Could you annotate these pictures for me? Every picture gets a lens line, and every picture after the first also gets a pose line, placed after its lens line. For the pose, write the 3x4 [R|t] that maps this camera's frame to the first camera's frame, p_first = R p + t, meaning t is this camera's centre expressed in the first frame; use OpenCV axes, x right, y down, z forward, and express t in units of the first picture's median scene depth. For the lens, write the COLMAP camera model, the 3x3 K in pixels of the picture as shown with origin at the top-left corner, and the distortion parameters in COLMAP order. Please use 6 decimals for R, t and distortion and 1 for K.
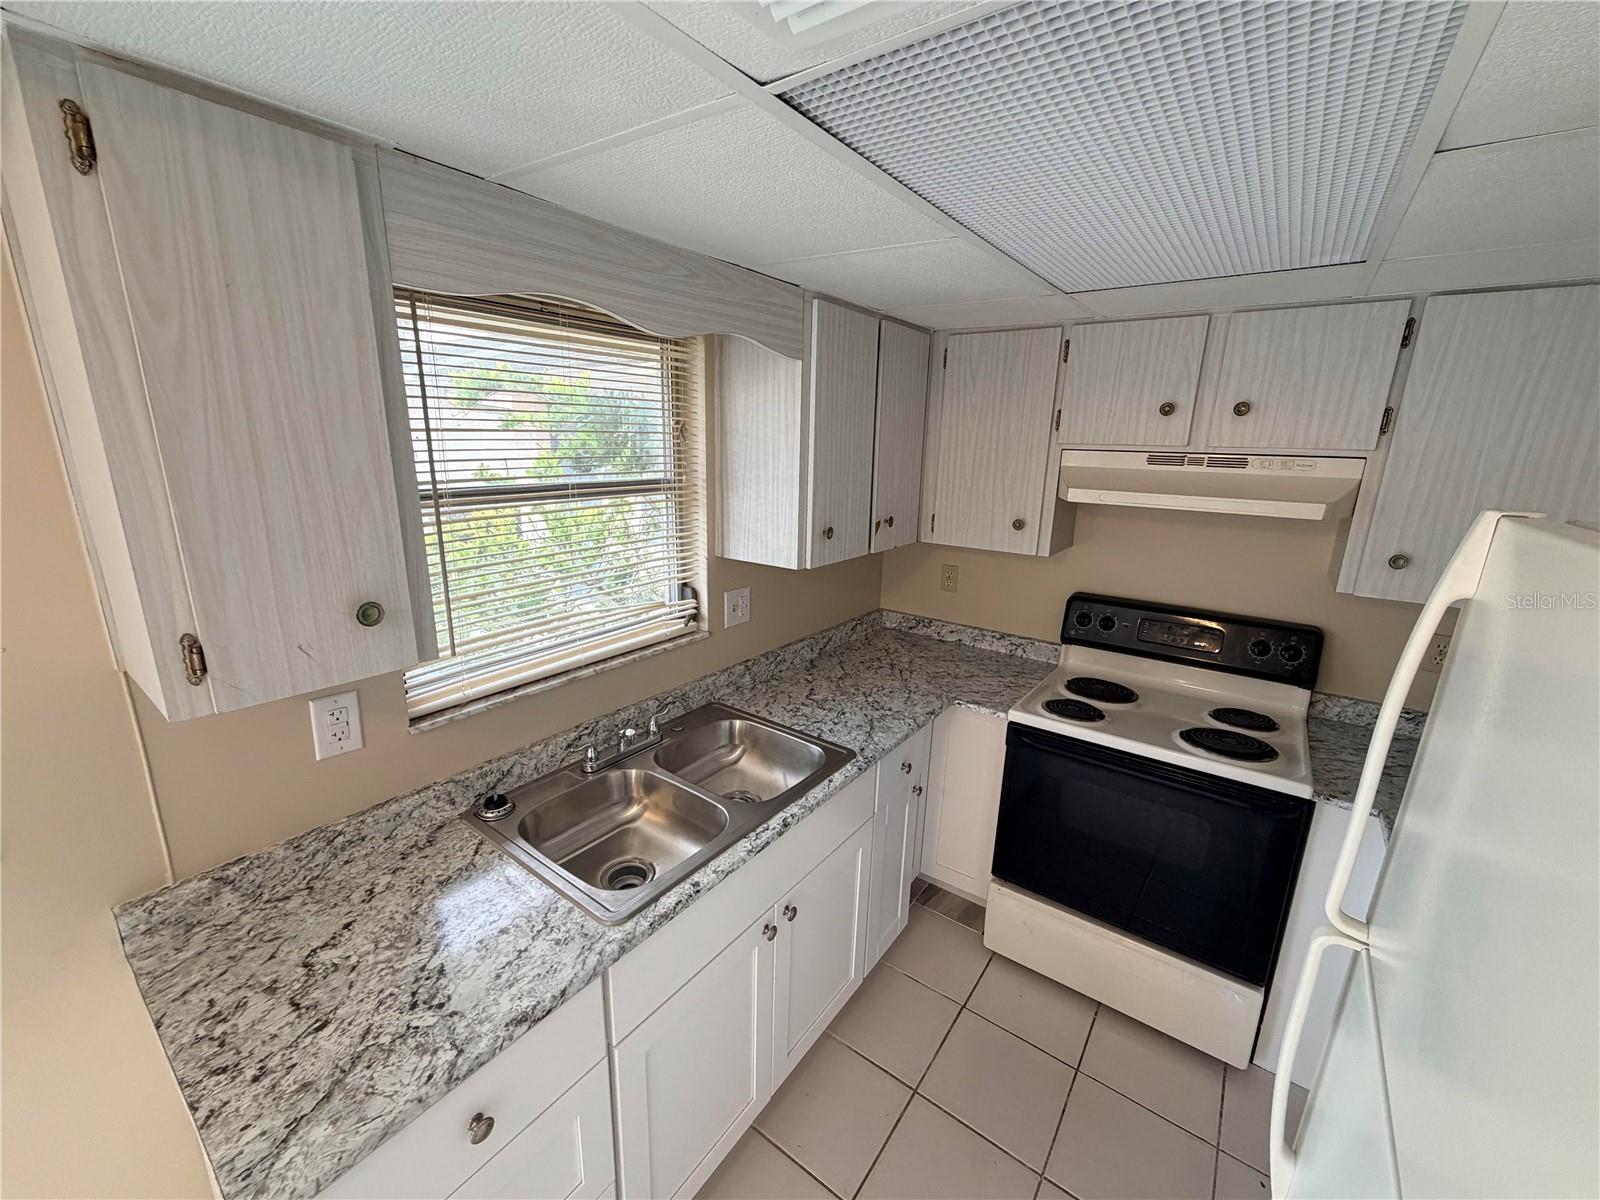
lens RADIAL K [[637.4, 0, 795.1], [0, 637.4, 600.1], [0, 0, 1]] dist [0.000806, -0.000438]
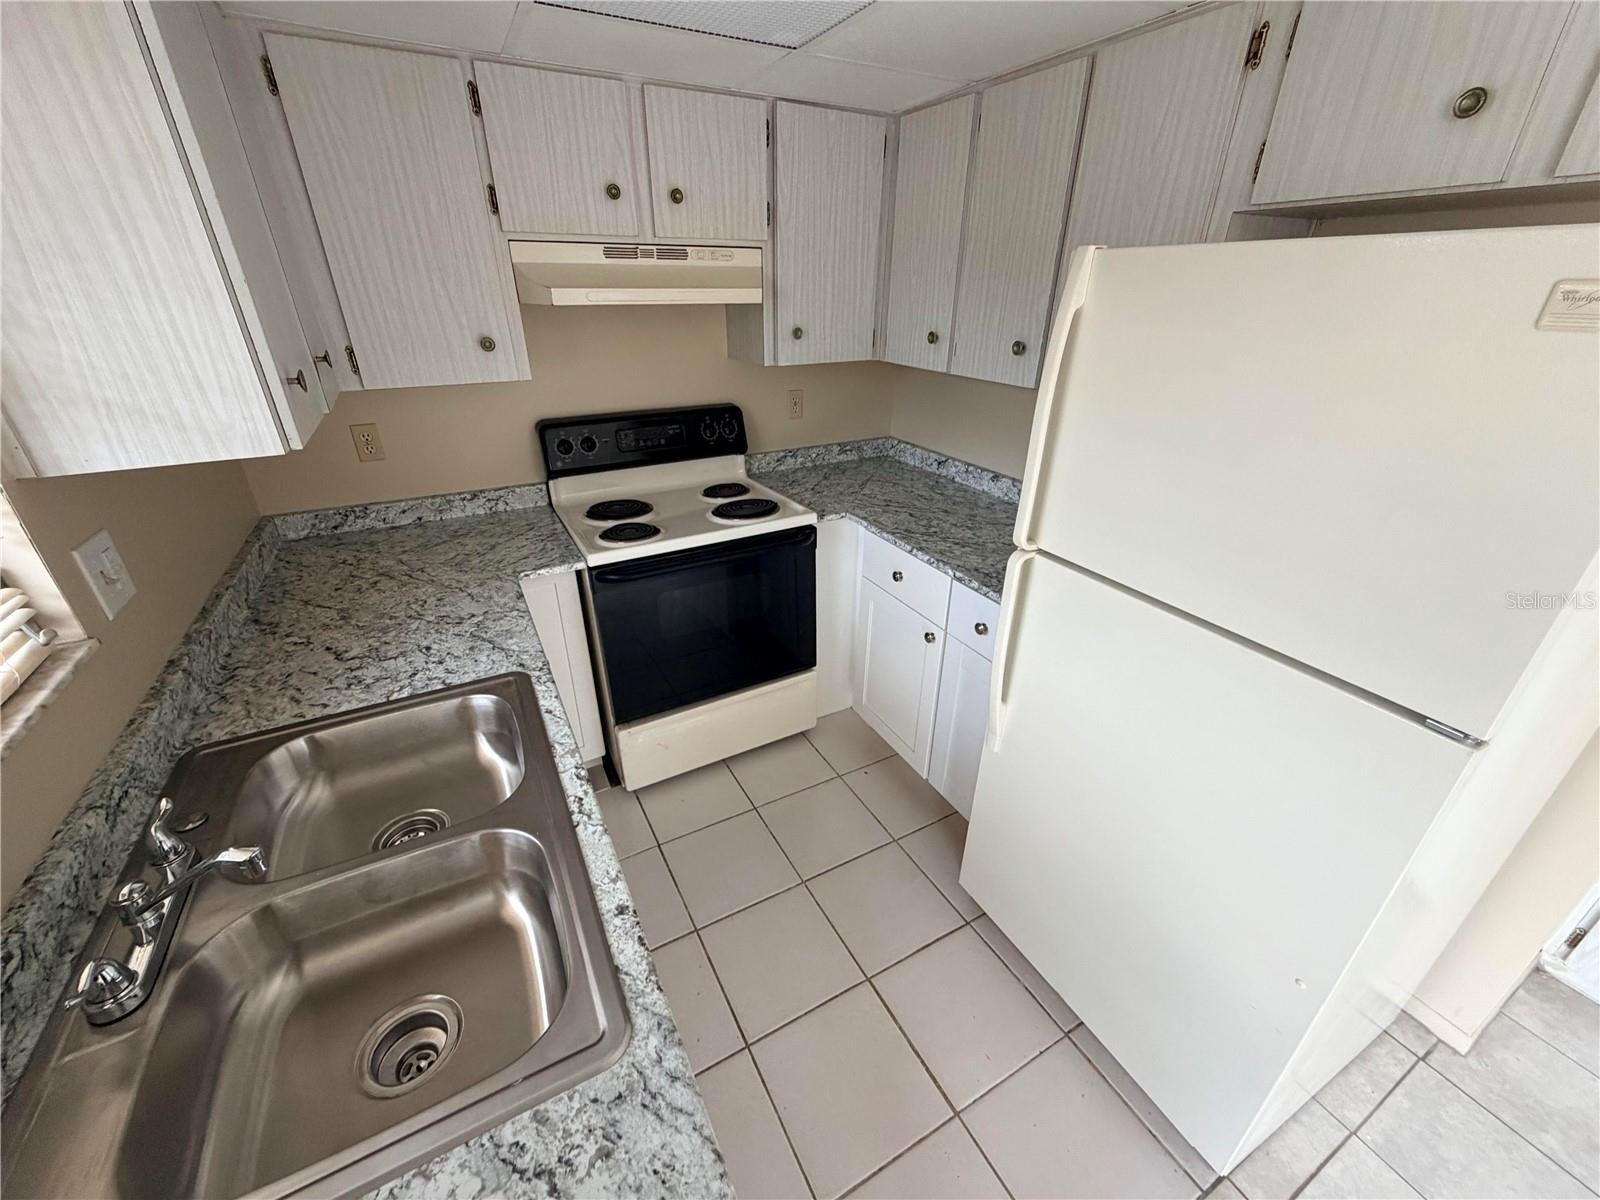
lens RADIAL K [[637.4, 0, 795.1], [0, 637.4, 600.1], [0, 0, 1]] dist [0.000806, -0.000438]
pose [[0.421311, -0.423174, 0.802135, -0.302413], [0.229276, 0.905433, 0.357245, -0.027643], [-0.877456, 0.033399, 0.478492, 0.324510]]
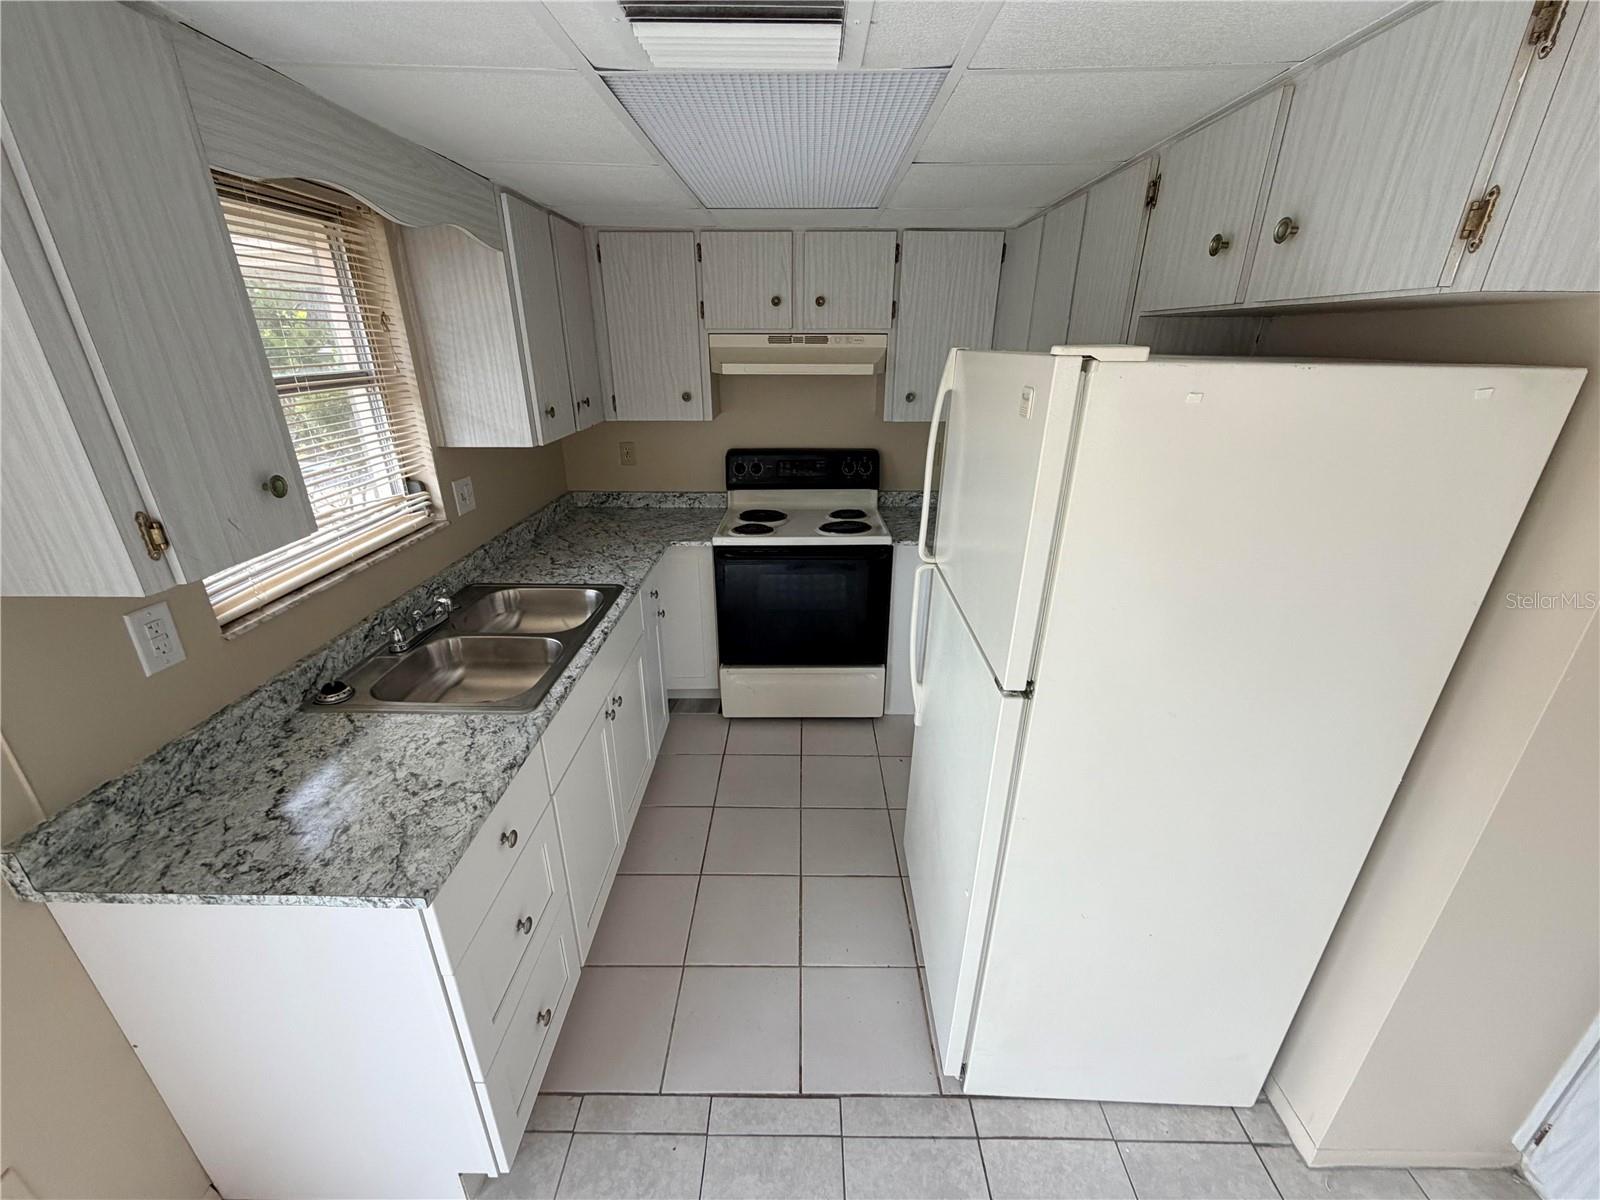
lens RADIAL K [[637.4, 0, 795.1], [0, 637.4, 600.1], [0, 0, 1]] dist [0.000806, -0.000438]
pose [[0.809865, -0.241887, 0.534424, -0.282415], [0.161802, 0.967797, 0.192843, 0.071108], [-0.563860, -0.069705, 0.822924, -0.217261]]
